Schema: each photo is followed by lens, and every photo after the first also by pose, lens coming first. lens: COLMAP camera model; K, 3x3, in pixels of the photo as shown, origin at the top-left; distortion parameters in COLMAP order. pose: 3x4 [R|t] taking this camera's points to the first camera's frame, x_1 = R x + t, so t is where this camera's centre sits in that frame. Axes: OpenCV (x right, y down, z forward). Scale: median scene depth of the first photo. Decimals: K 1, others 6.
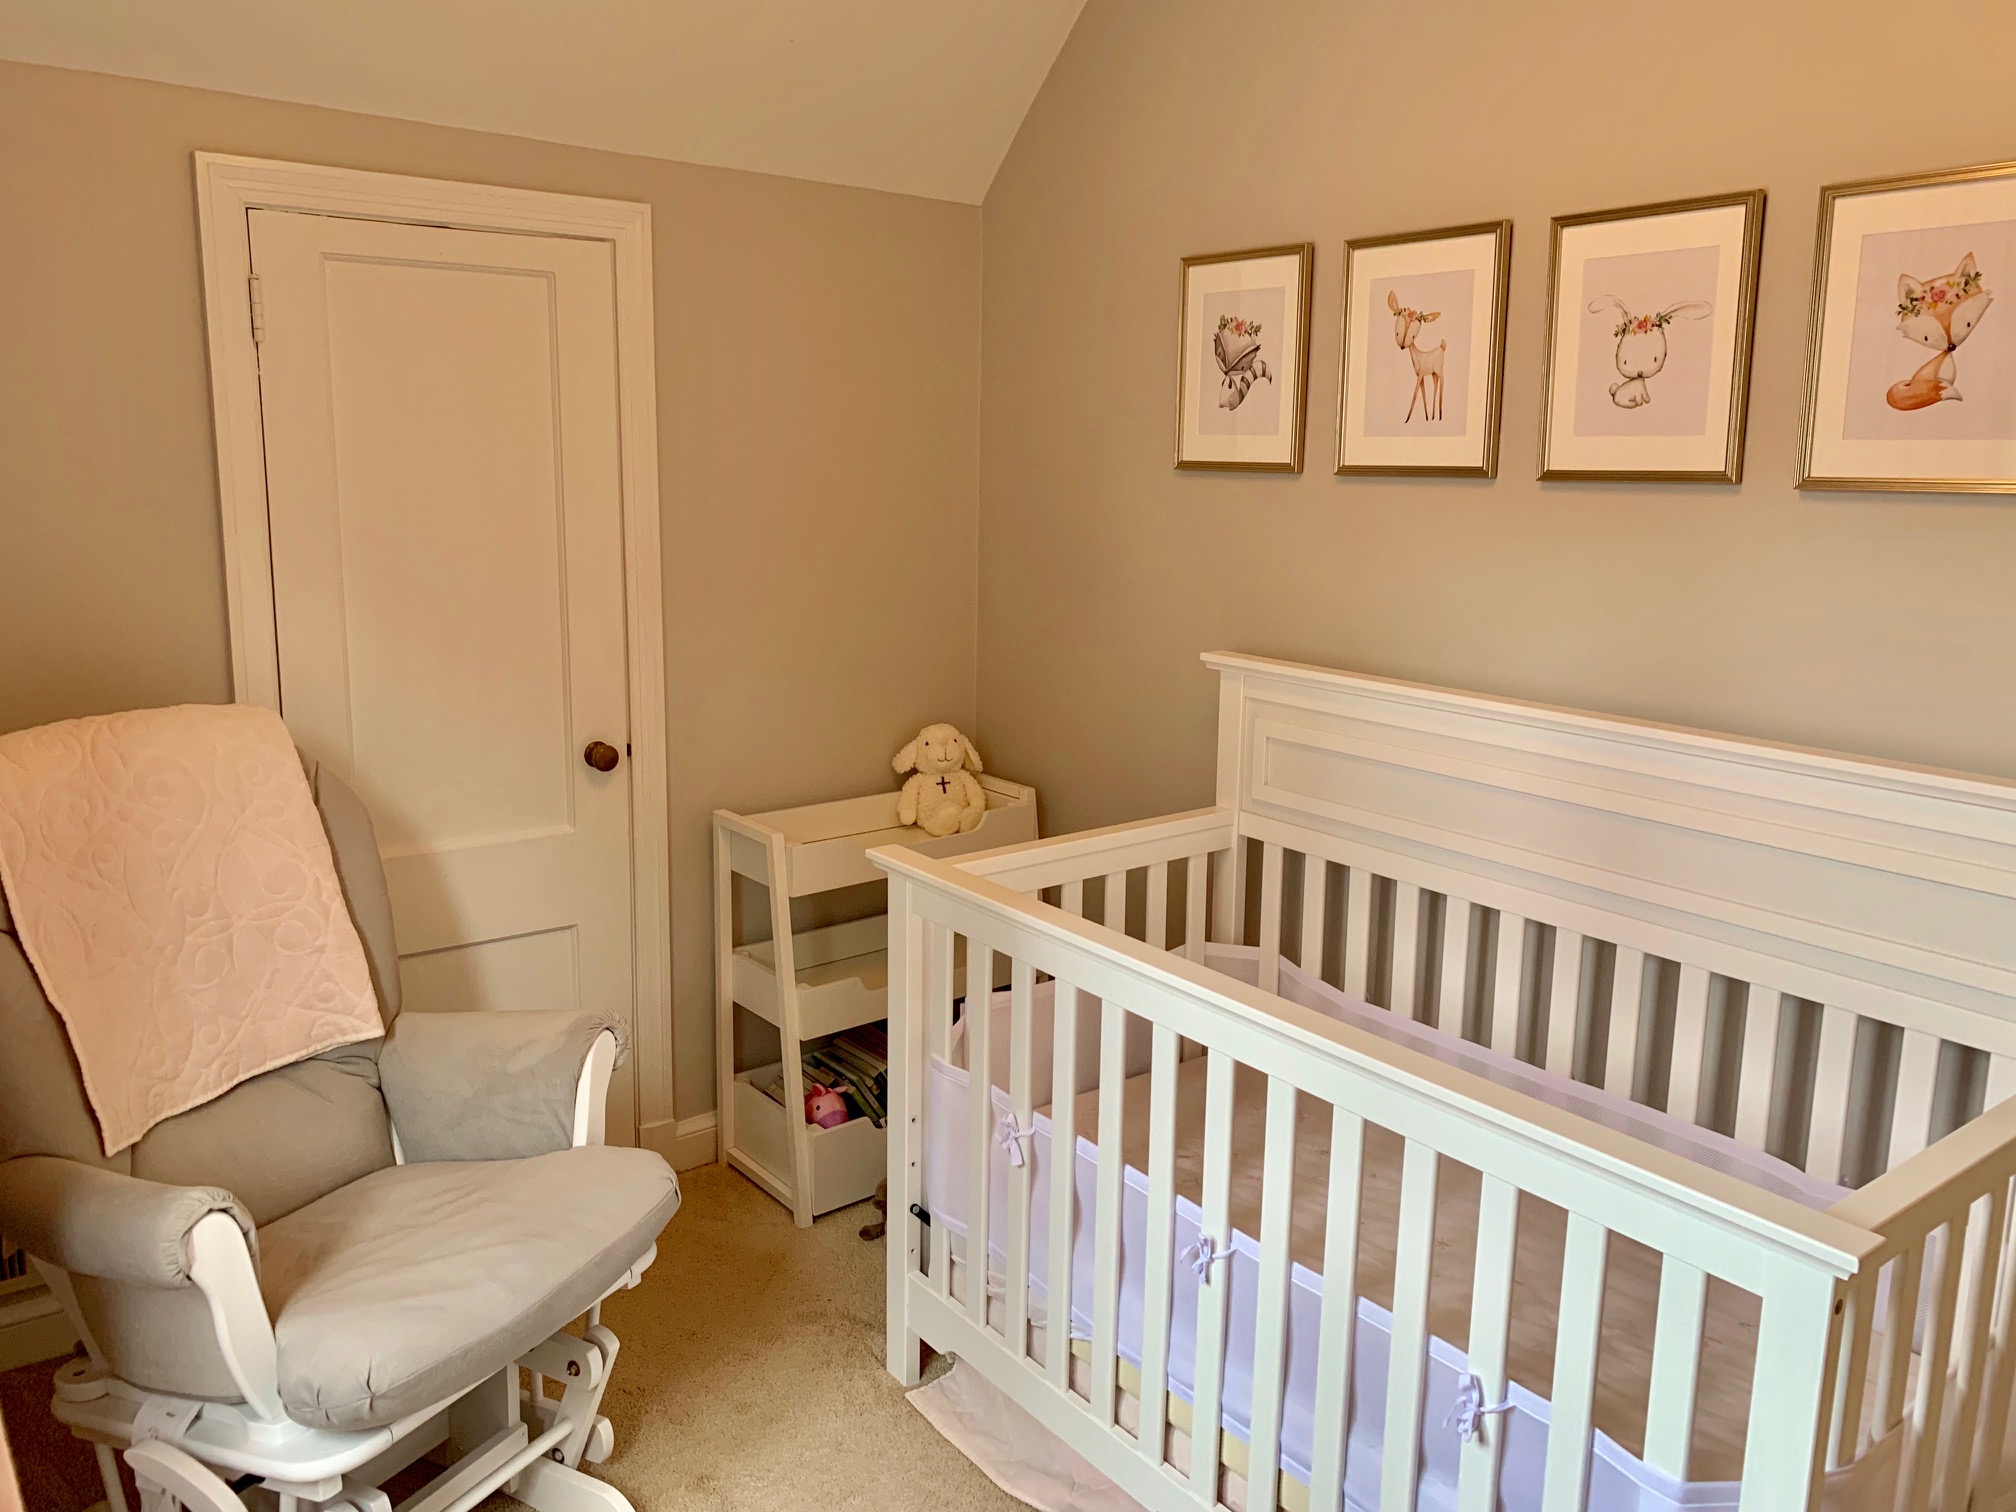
lens RADIAL K [[1527.1, 0, 1013.4], [0, 1527.1, 746.7], [0, 0, 1]] dist [0.034680, -0.048253]
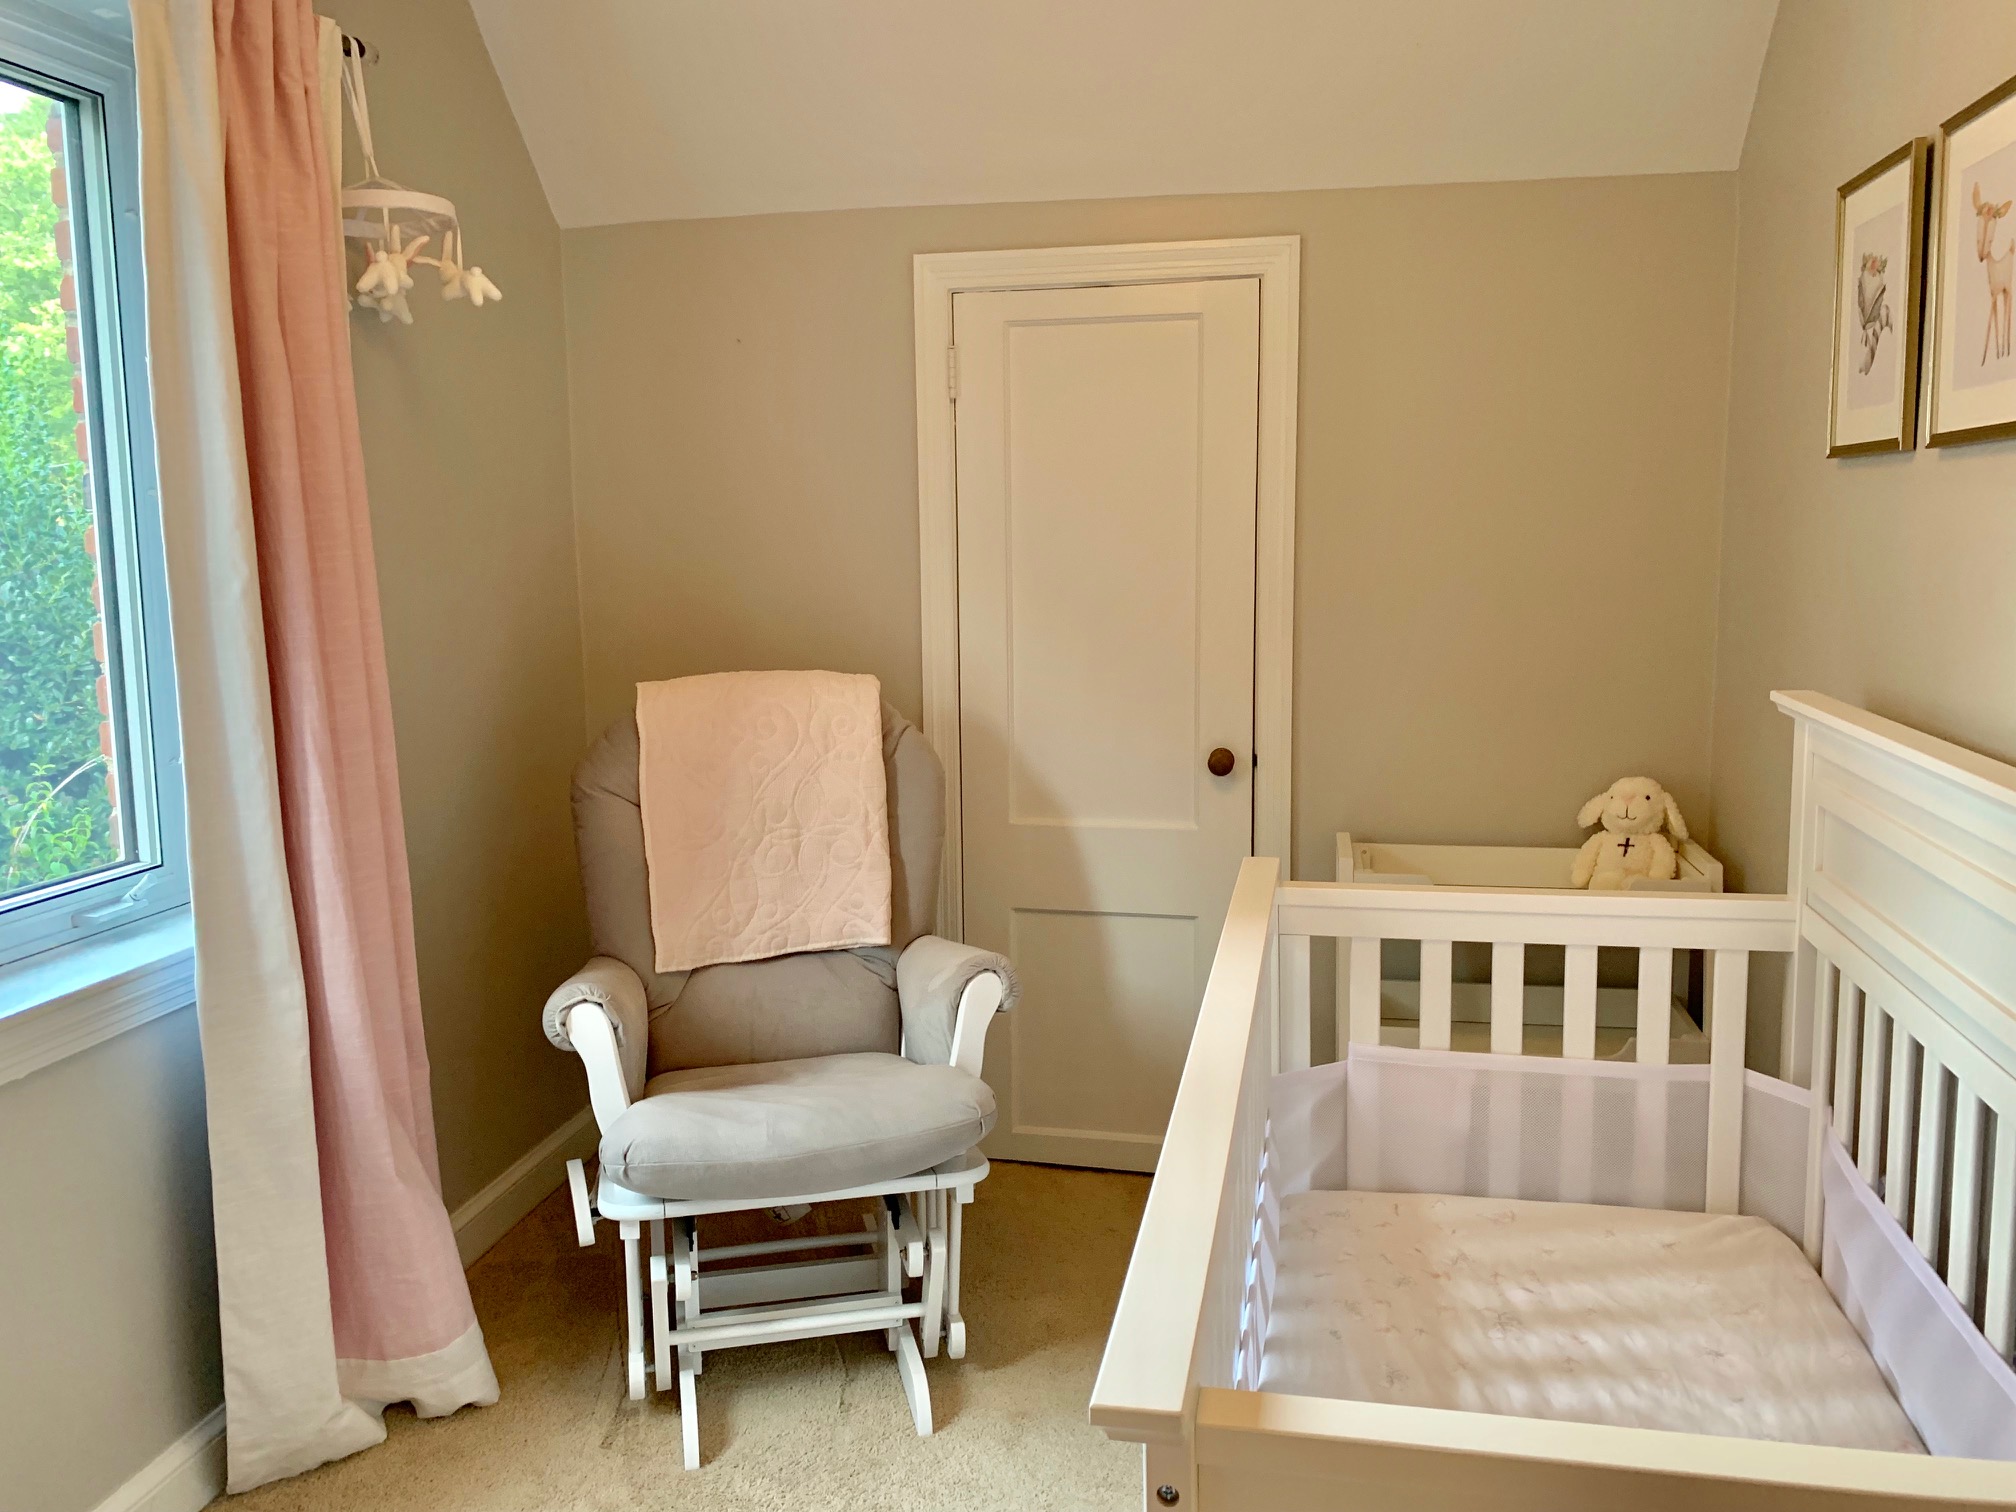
lens RADIAL K [[1527.1, 0, 1007.1], [0, 1527.1, 747.5], [0, 0, 1]] dist [0.034680, -0.048253]
pose [[0.651566, 0.084591, -0.753861, 0.466198], [-0.123669, 0.992313, 0.004460, 0.011240], [0.748443, 0.090324, 0.657019, 0.208228]]
